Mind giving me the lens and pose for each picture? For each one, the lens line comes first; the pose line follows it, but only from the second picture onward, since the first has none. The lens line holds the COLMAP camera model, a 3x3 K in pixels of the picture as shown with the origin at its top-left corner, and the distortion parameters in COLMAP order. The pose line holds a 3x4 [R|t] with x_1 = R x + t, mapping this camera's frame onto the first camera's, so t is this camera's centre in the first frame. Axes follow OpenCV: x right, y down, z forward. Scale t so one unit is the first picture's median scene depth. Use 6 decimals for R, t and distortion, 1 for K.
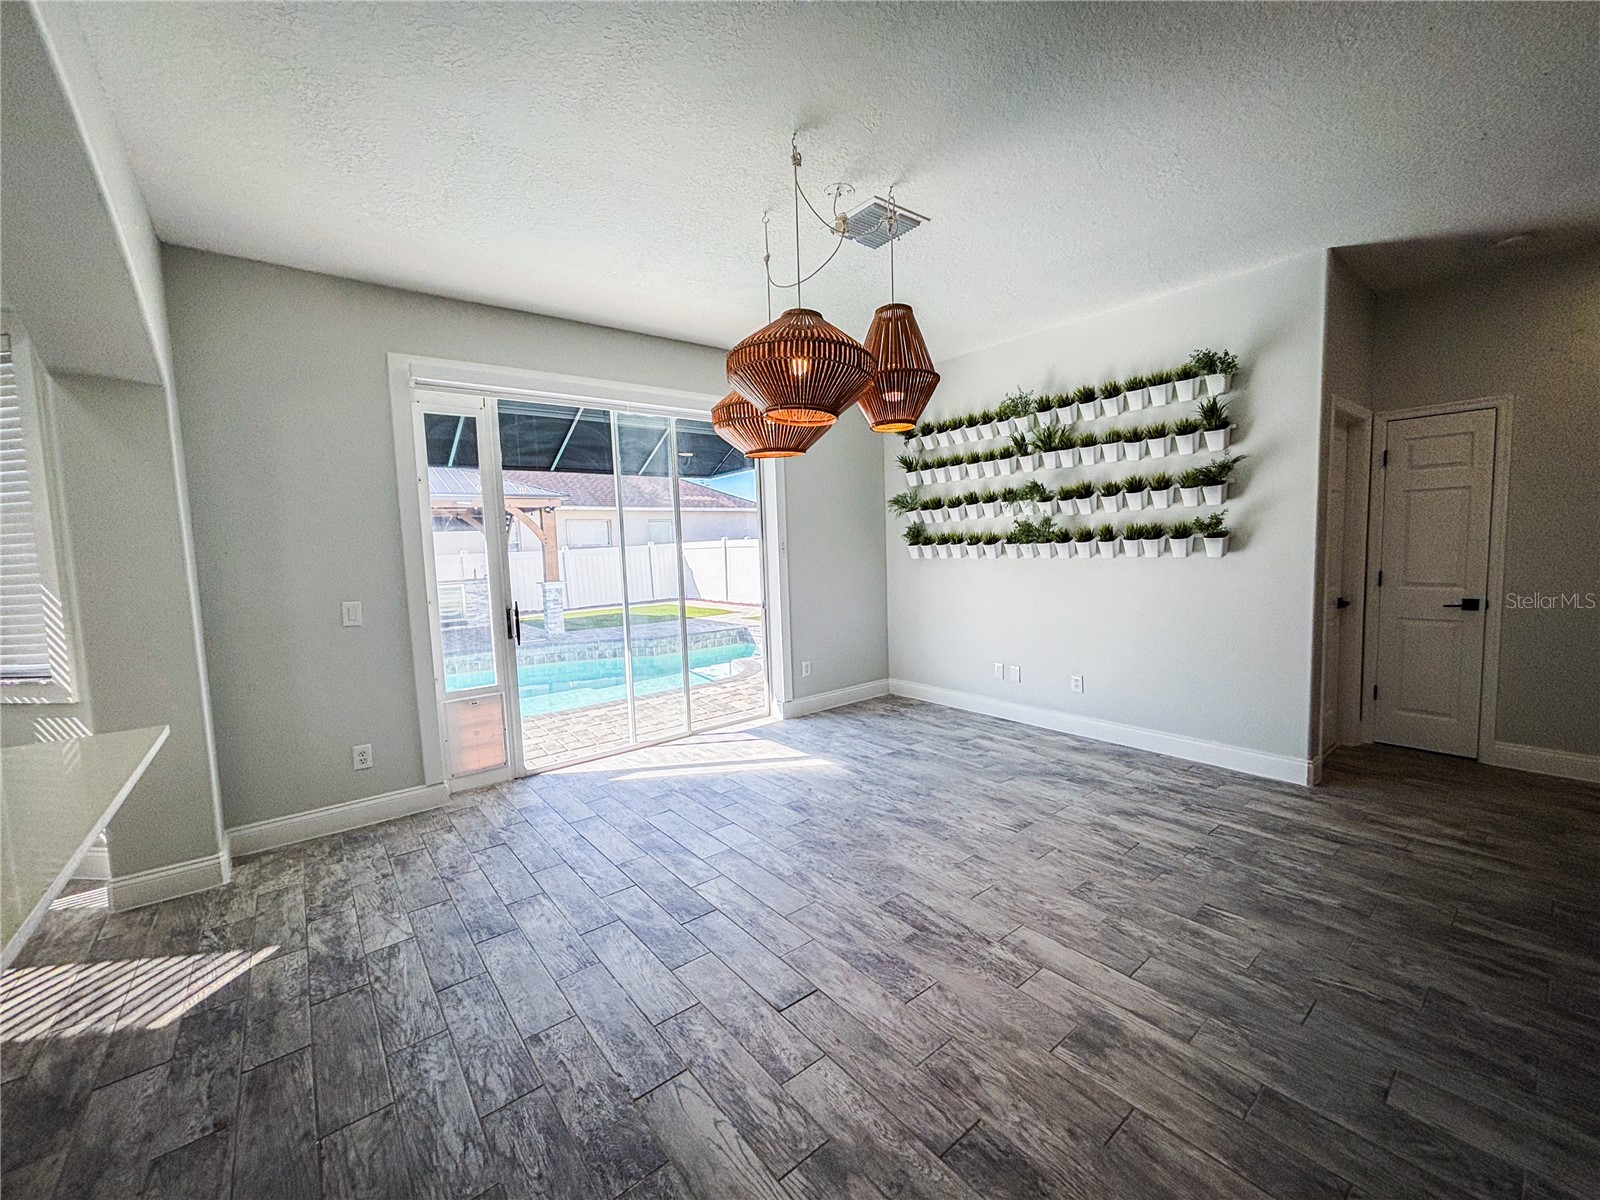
lens RADIAL K [[645.8, 0, 798.1], [0, 645.8, 596.2], [0, 0, 1]] dist [0.004326, 0.000296]
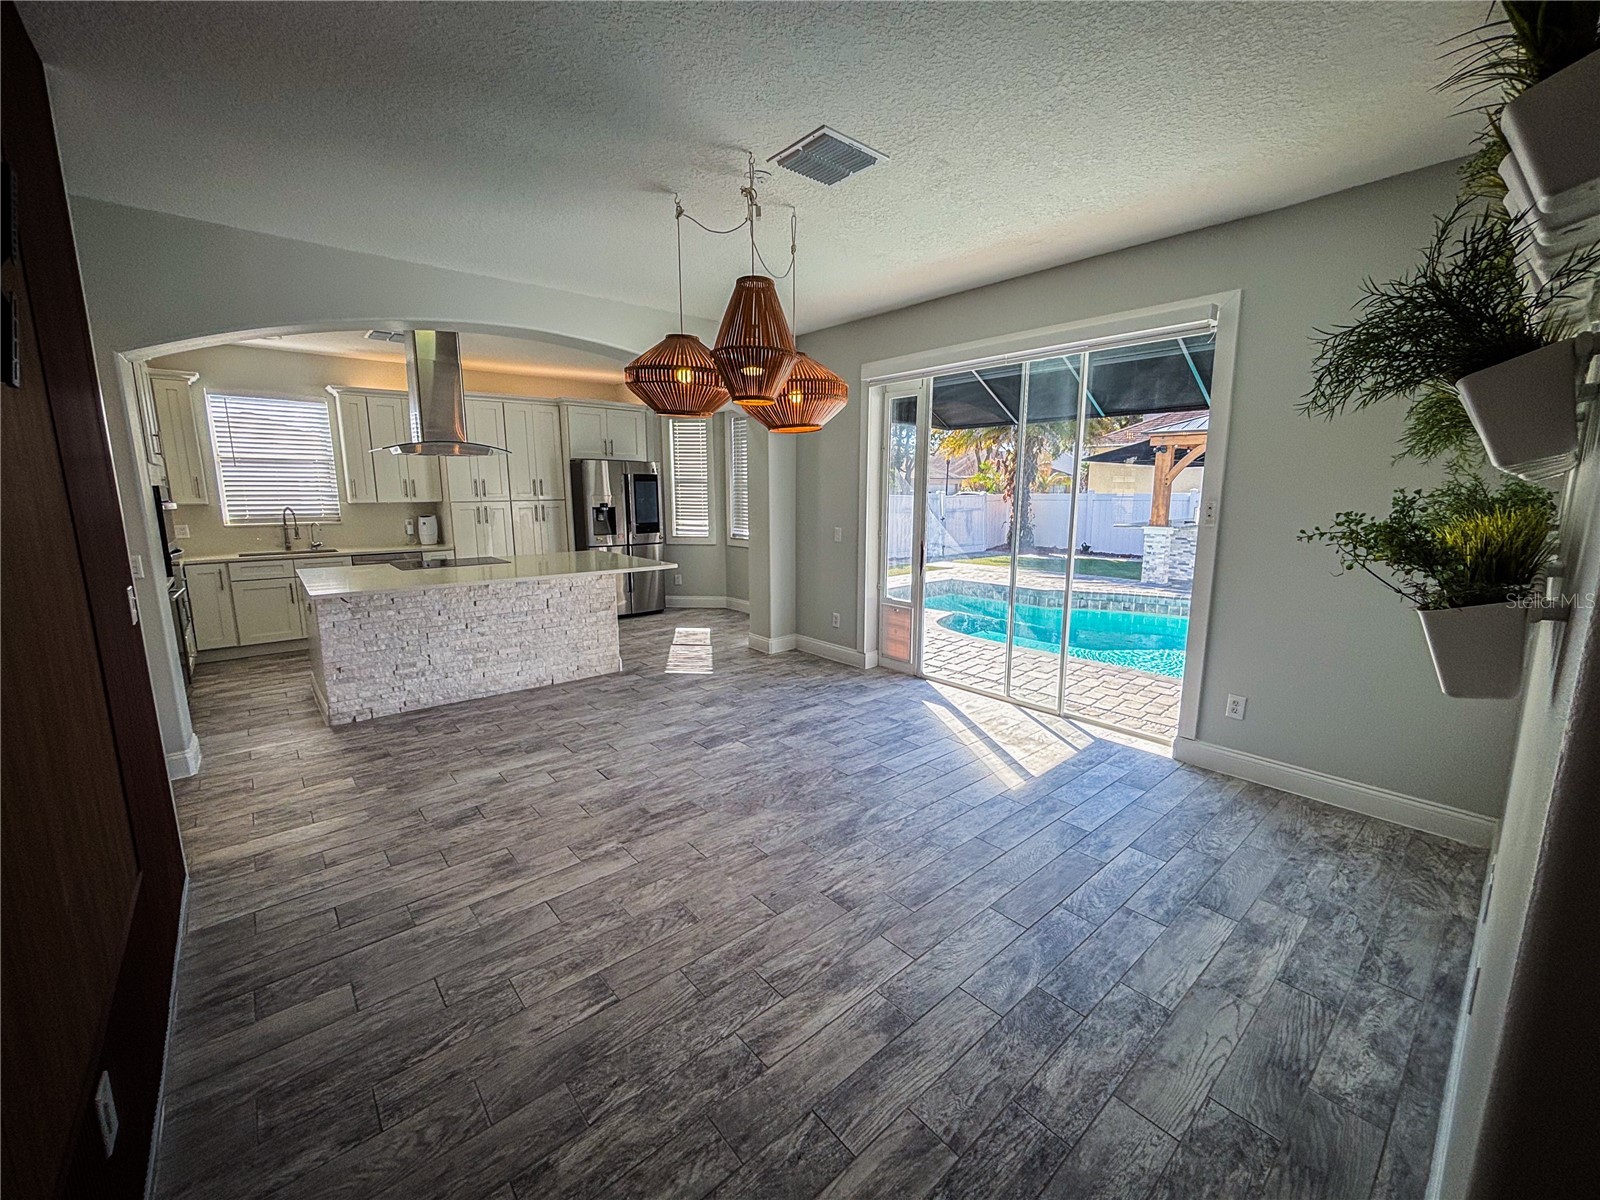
lens RADIAL K [[645.8, 0, 804.2], [0, 645.8, 602.2], [0, 0, 1]] dist [0.004326, 0.000296]
pose [[0.033135, 0.210252, -0.977086, 1.075656], [-0.082723, 0.974845, 0.206964, -0.153482], [0.996022, 0.073970, 0.049694, 0.942010]]
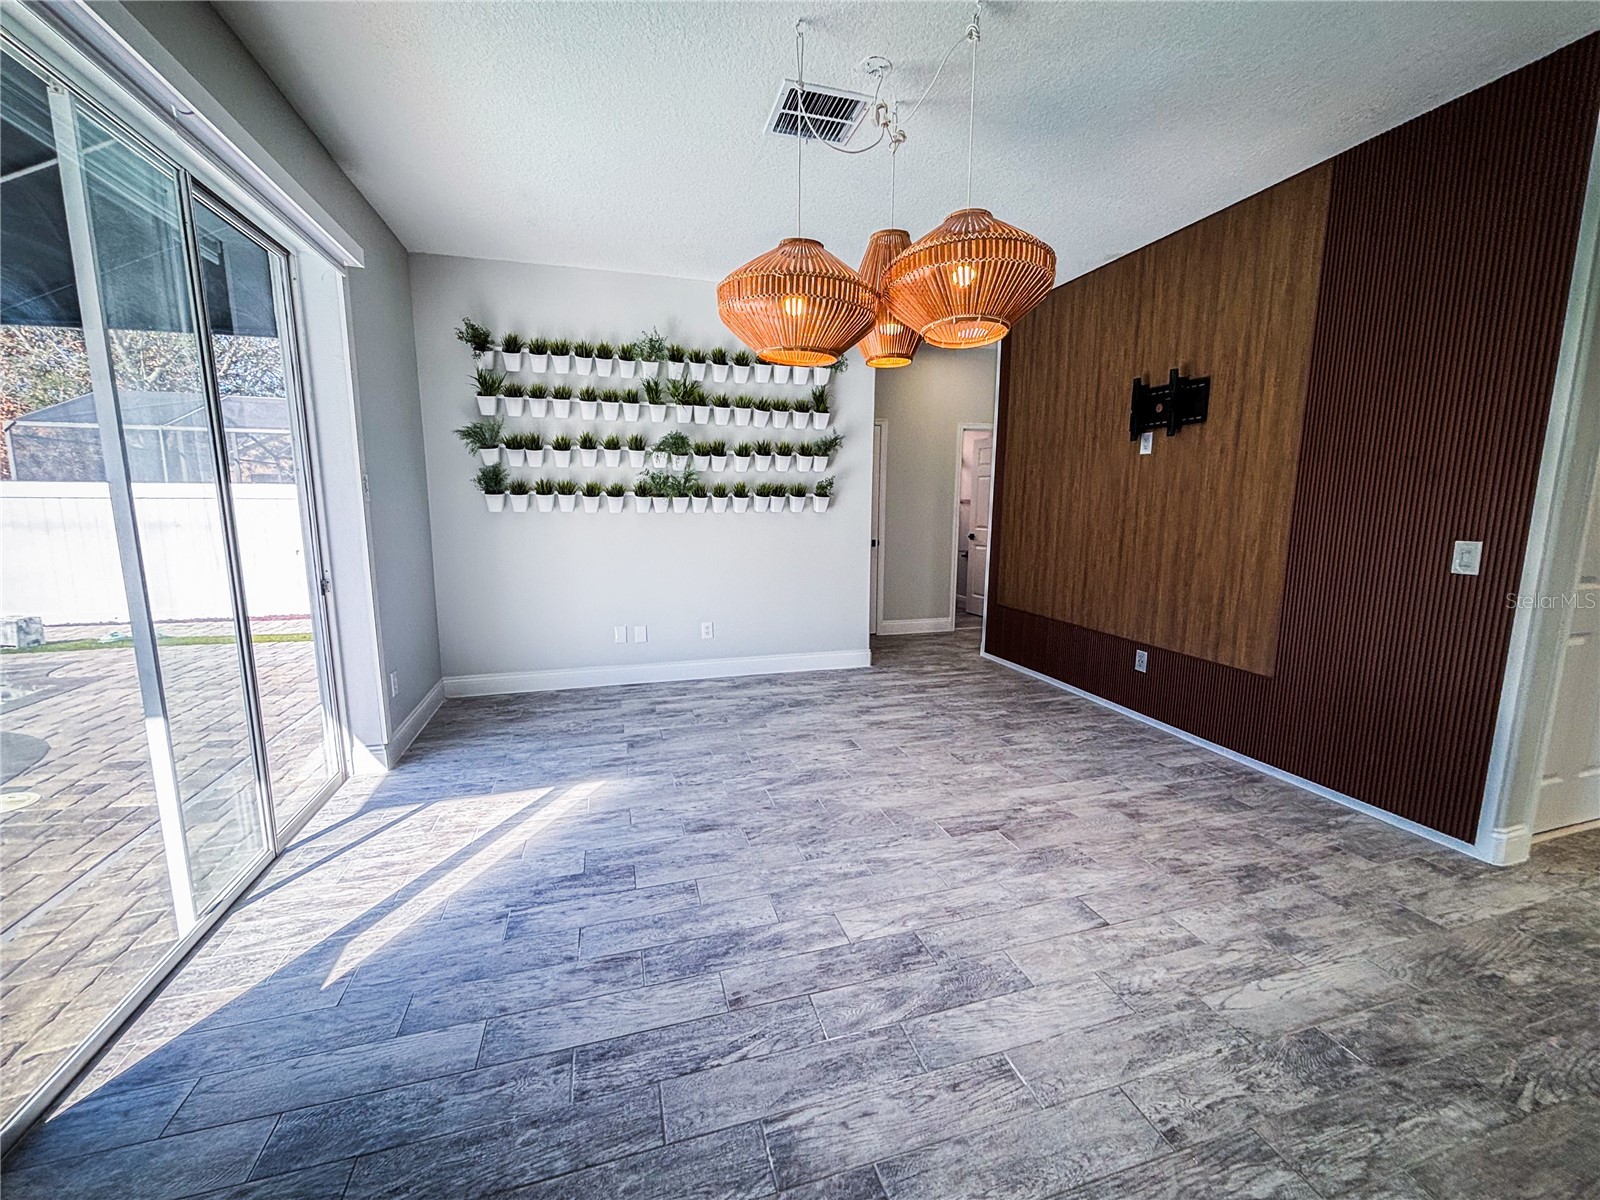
lens RADIAL K [[645.8, 0, 807.5], [0, 645.8, 591.9], [0, 0, 1]] dist [0.004326, 0.000296]
pose [[0.371725, -0.098418, 0.923111, -0.732617], [0.059884, 0.994836, 0.081950, -0.008310], [-0.926409, 0.024817, 0.375699, 0.678787]]
